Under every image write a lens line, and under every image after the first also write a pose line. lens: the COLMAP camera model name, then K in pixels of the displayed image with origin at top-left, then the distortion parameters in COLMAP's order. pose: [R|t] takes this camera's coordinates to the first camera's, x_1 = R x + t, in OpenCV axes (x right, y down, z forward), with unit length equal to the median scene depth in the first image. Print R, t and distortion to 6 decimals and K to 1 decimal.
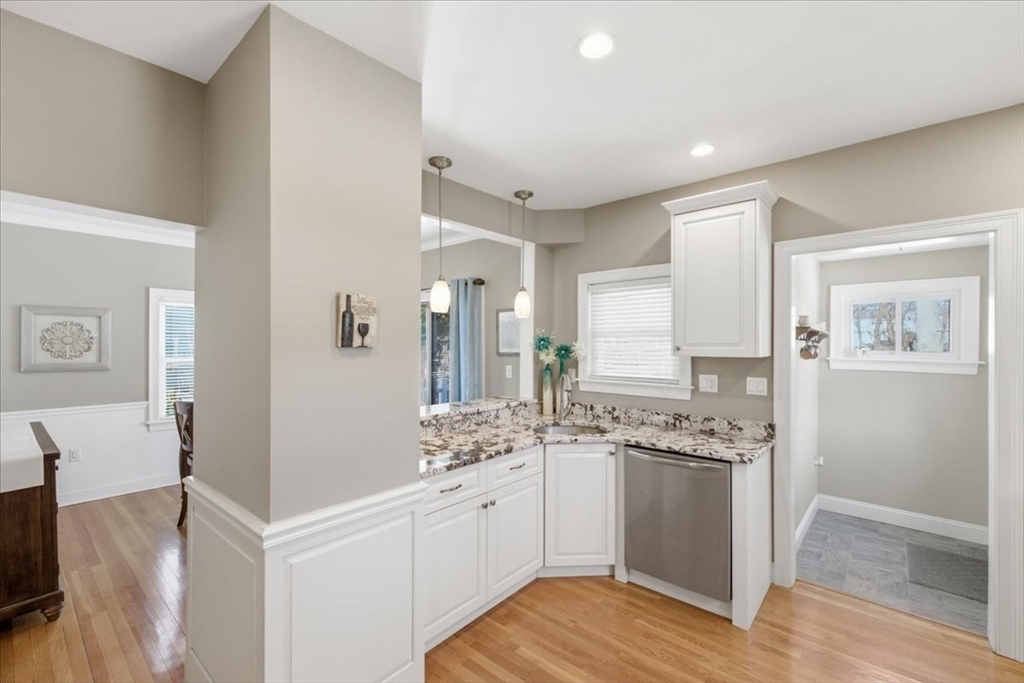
lens RADIAL K [[435.0, 0, 506.6], [0, 435.0, 342.4], [0, 0, 1]] dist [0.002751, 0.000238]
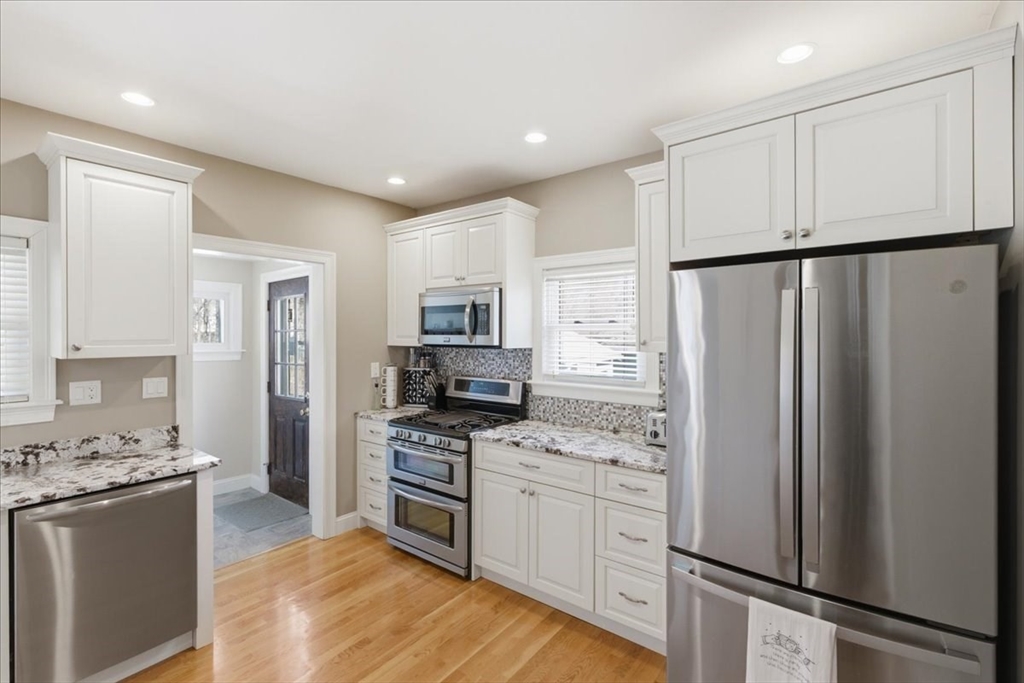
lens RADIAL K [[457.0, 0, 508.7], [0, 457.0, 332.0], [0, 0, 1]] dist [-0.000677, -0.000182]
pose [[-0.055377, -0.000260, 0.998465, -0.367976], [-0.003970, 0.999992, 0.000040, -0.014196], [-0.998458, -0.003962, -0.055378, 0.316905]]
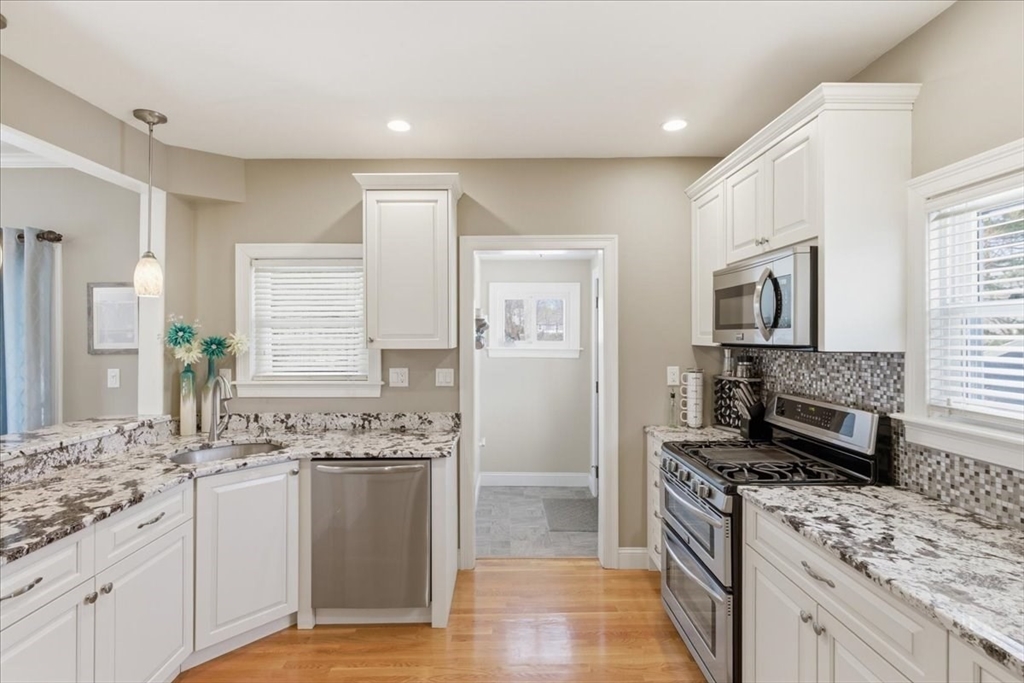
lens RADIAL K [[482.3, 0, 506.2], [0, 482.3, 331.7], [0, 0, 1]] dist [0.001806, 0.000190]
pose [[0.746895, 0.001046, 0.664941, -0.052975], [0.001080, 0.999996, -0.002786, -0.000775], [-0.664941, 0.002799, 0.746891, 0.074511]]
